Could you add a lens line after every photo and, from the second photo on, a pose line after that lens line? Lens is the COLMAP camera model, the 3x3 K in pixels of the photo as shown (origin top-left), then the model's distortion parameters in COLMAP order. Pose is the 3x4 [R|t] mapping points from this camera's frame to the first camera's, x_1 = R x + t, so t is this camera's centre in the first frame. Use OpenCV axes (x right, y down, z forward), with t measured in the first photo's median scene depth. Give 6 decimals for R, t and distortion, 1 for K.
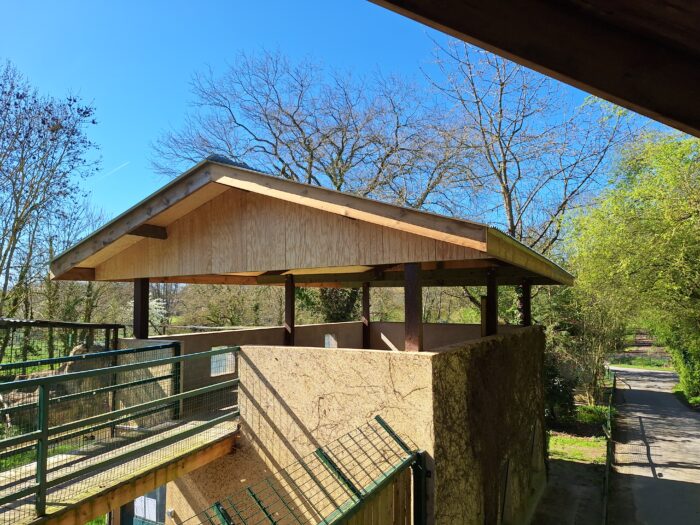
lens RADIAL K [[462.4, 0, 350.0], [0, 462.4, 262.5], [0, 0, 1]] dist [0.105288, -0.095810]
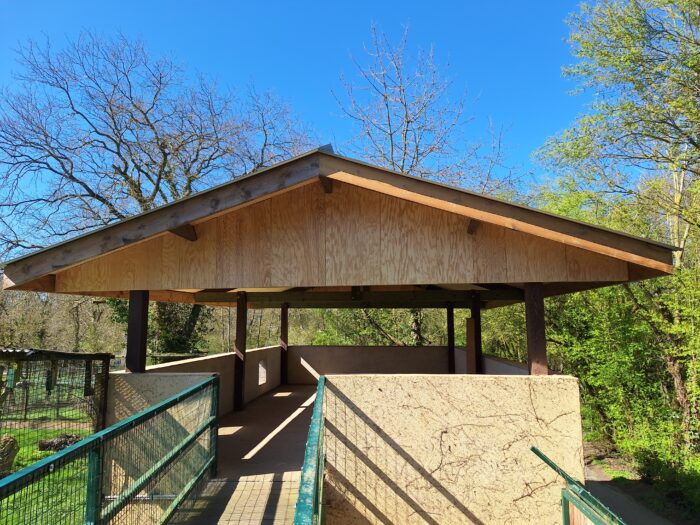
lens RADIAL K [[462.4, 0, 350.0], [0, 462.4, 262.5], [0, 0, 1]] dist [0.105288, -0.095810]
pose [[0.918902, 0.053420, 0.390851, -0.541194], [-0.033723, 0.997799, -0.057093, 0.024735], [-0.393041, 0.039282, 0.918681, 0.220850]]
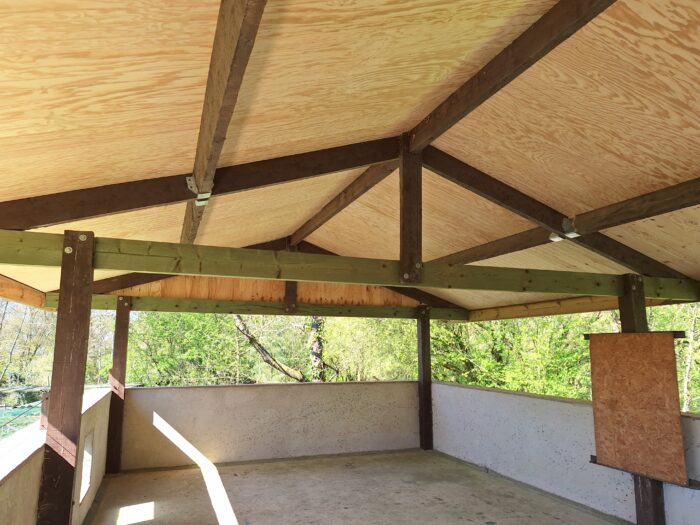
lens RADIAL K [[462.4, 0, 350.0], [0, 462.4, 262.5], [0, 0, 1]] dist [0.105288, -0.095810]
pose [[0.651095, 0.139651, 0.746038, -0.435767], [-0.067376, 0.989681, -0.126458, 0.125361], [-0.756000, 0.032071, 0.653785, 1.328262]]
